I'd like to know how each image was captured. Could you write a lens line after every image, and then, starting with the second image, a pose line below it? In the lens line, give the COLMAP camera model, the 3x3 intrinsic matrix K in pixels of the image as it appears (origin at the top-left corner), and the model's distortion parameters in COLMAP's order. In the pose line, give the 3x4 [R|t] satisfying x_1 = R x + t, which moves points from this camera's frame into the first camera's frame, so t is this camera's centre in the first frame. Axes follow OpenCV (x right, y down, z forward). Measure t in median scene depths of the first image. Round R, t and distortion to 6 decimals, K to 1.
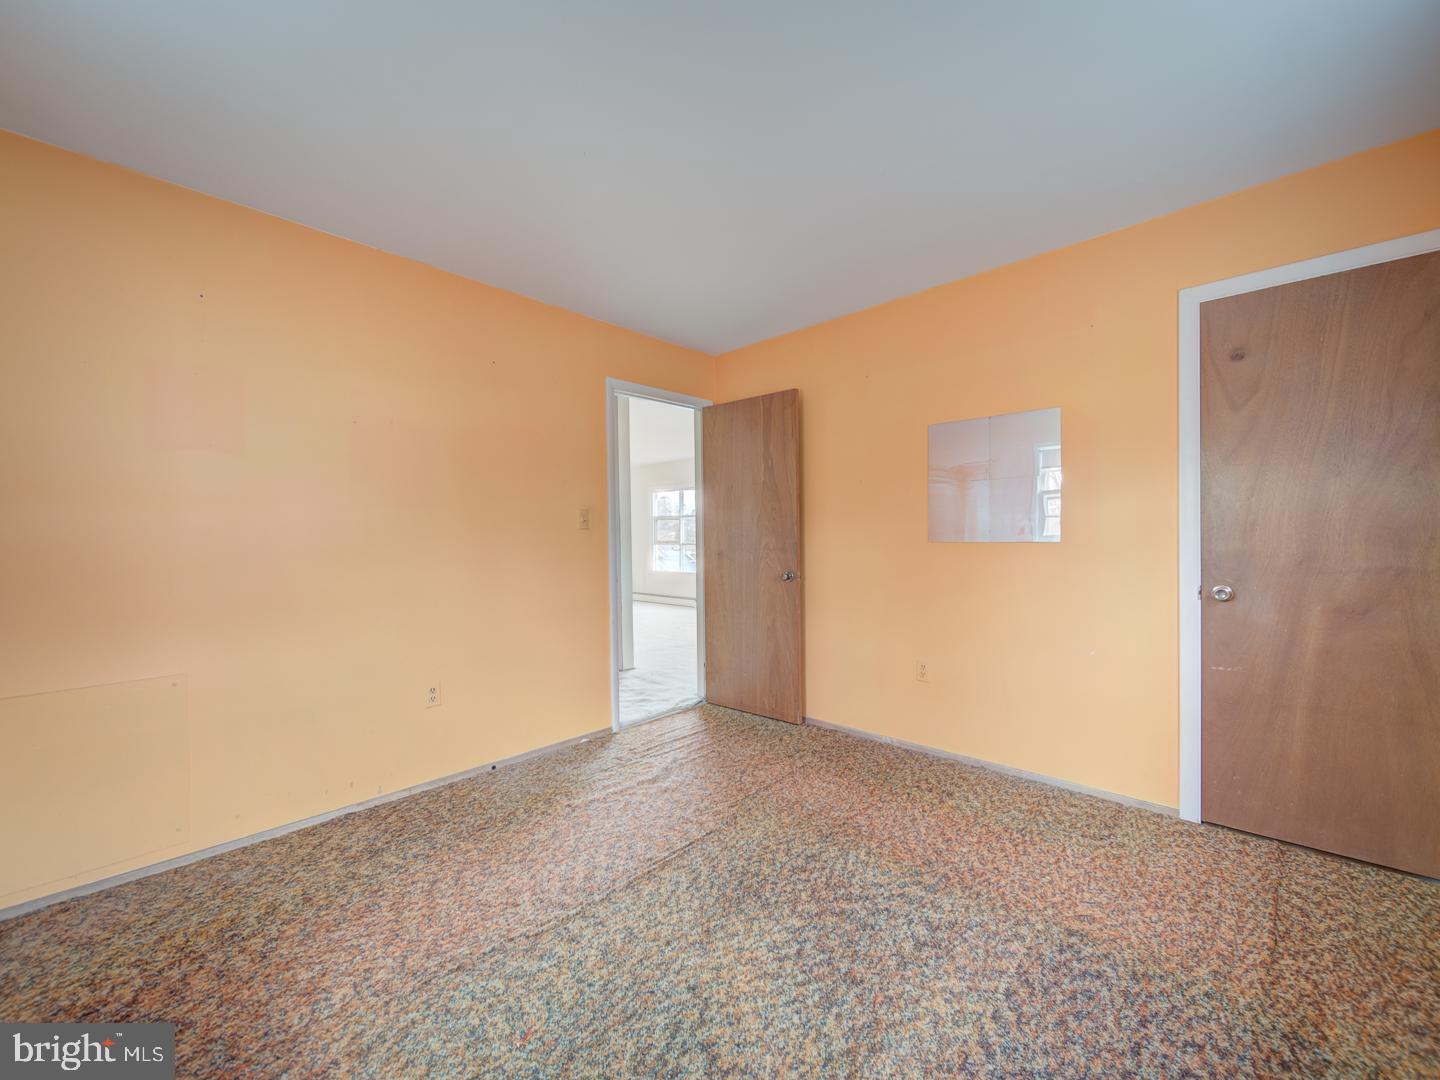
lens RADIAL K [[564.5, 0, 721.5], [0, 564.5, 541.5], [0, 0, 1]] dist [-0.001803, -0.002103]
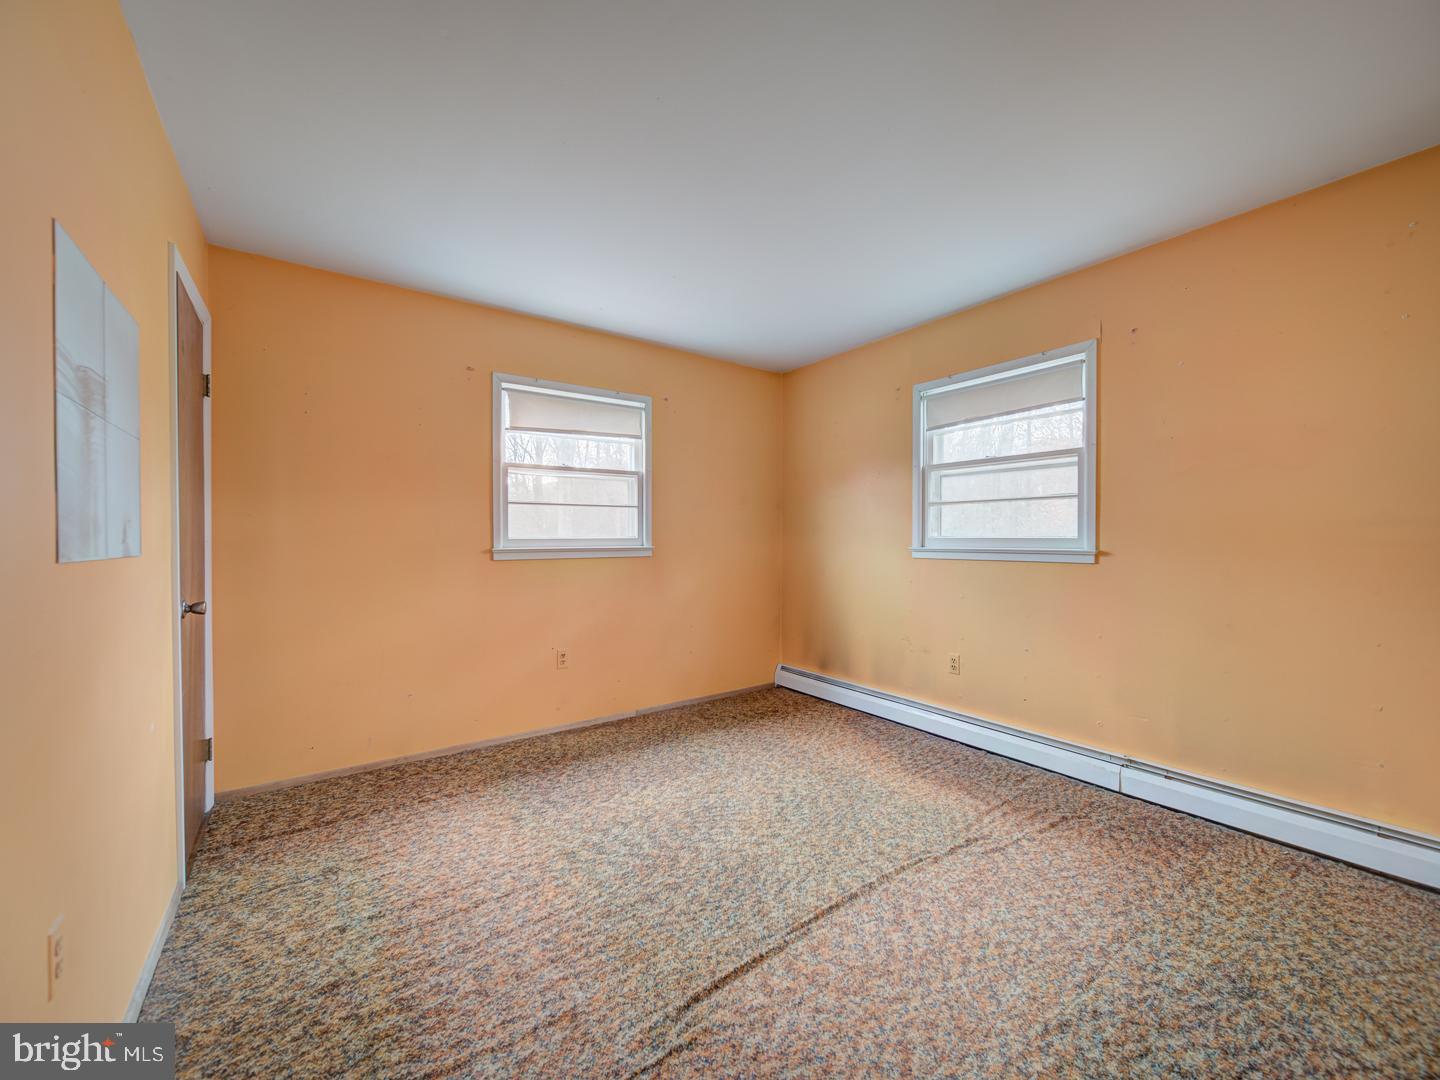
lens RADIAL K [[564.5, 0, 721.1], [0, 564.5, 540.4], [0, 0, 1]] dist [-0.001803, -0.002103]
pose [[-0.981770, 0.011658, 0.189713, -0.132929], [0.014347, 0.999815, 0.012803, -0.017246], [-0.189529, 0.015292, -0.981756, 1.907144]]
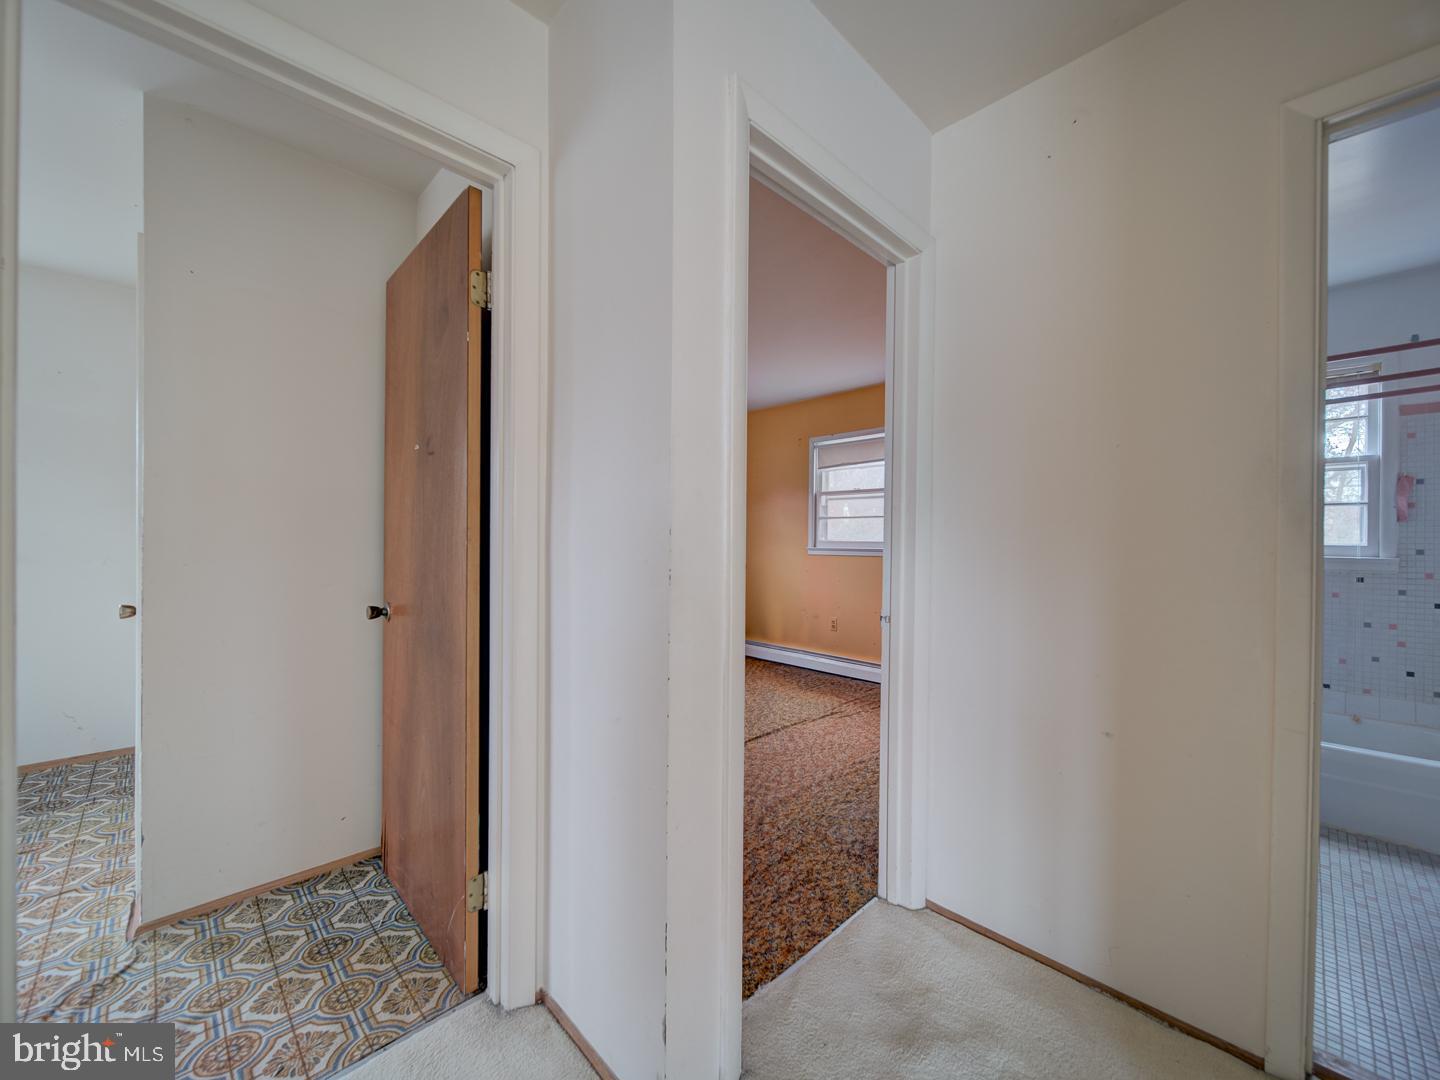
lens RADIAL K [[564.5, 0, 719.5], [0, 564.5, 539.5], [0, 0, 1]] dist [-0.001803, -0.002103]
pose [[-0.998930, 0.003004, 0.046143, -0.095804], [0.003333, 0.999970, 0.007044, -0.020630], [-0.046120, 0.007190, -0.998910, 2.683842]]
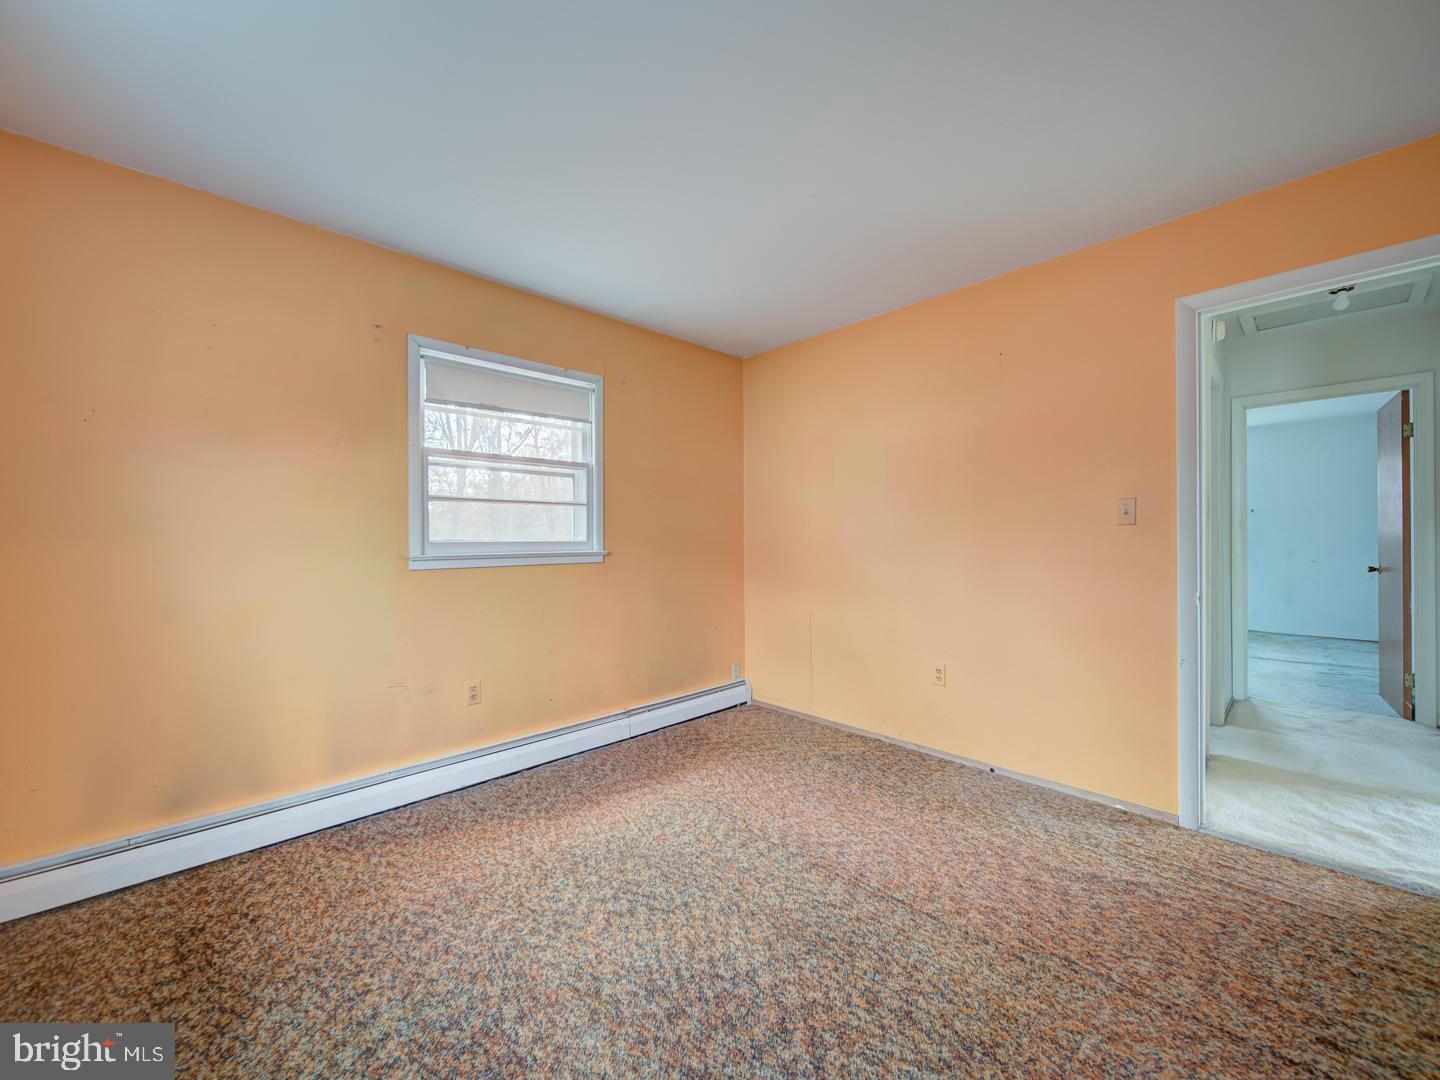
lens RADIAL K [[564.5, 0, 724.5], [0, 564.5, 541.4], [0, 0, 1]] dist [-0.001803, -0.002103]
pose [[-0.047086, 0.016131, -0.998761, 0.859952], [-0.002120, 0.999866, 0.016249, -0.018755], [0.998889, 0.002883, -0.047046, 0.839161]]
